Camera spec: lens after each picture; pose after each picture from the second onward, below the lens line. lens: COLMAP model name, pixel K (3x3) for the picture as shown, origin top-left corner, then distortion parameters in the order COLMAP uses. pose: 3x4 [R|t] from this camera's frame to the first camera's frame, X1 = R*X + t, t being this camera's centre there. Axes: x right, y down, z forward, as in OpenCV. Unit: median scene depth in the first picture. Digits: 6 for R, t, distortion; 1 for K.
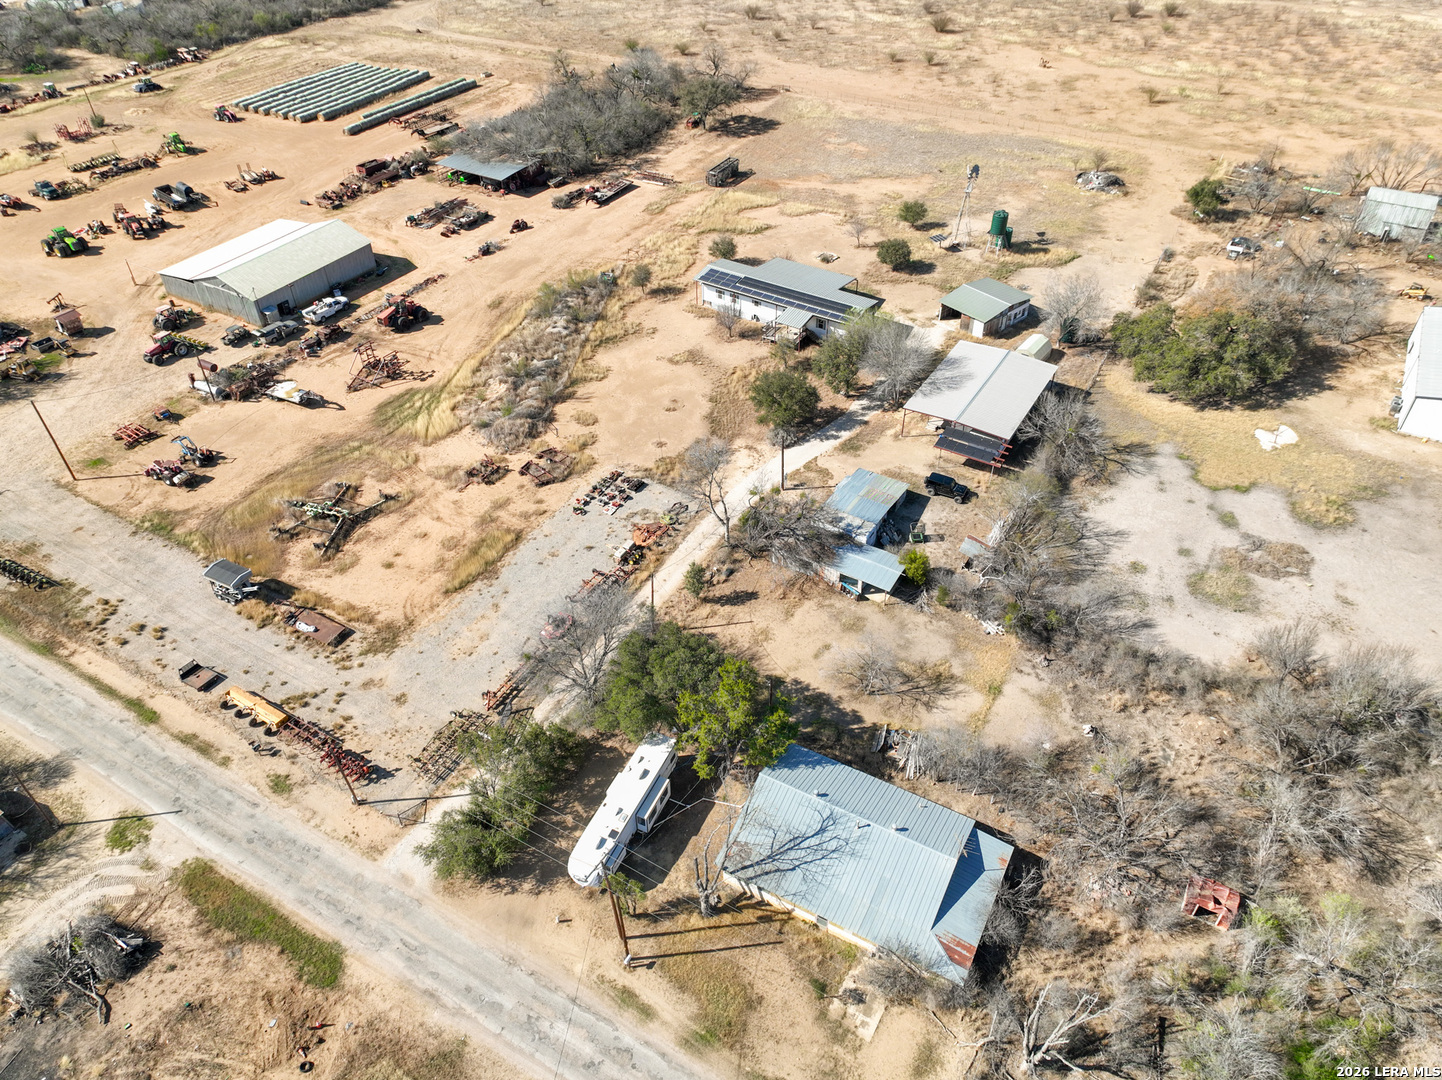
lens RADIAL K [[1019.1, 0, 721.0], [0, 1019.1, 540.0], [0, 0, 1]] dist [-0.010264, 0.034295]
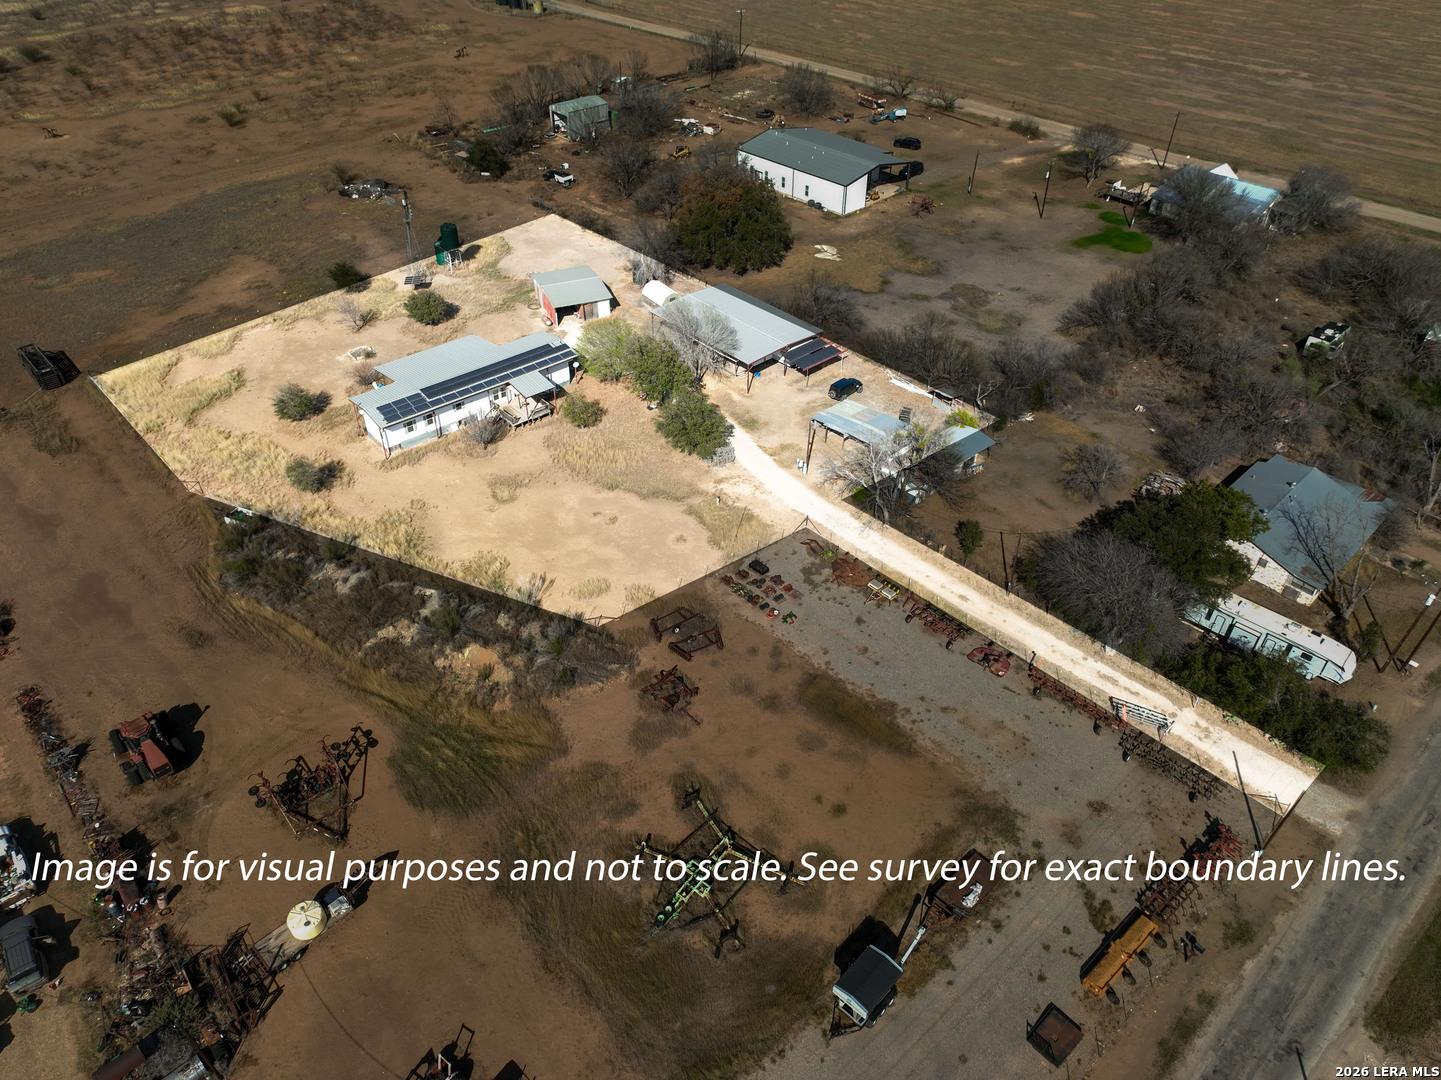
lens RADIAL K [[1018.4, 0, 720.5], [0, 1018.4, 540.0], [0, 0, 1]] dist [-0.010264, 0.034295]
pose [[0.294298, -0.593550, 0.749058, -0.710958], [0.612279, 0.718897, 0.329092, -0.367185], [-0.733828, 0.361781, 0.574988, 0.527444]]
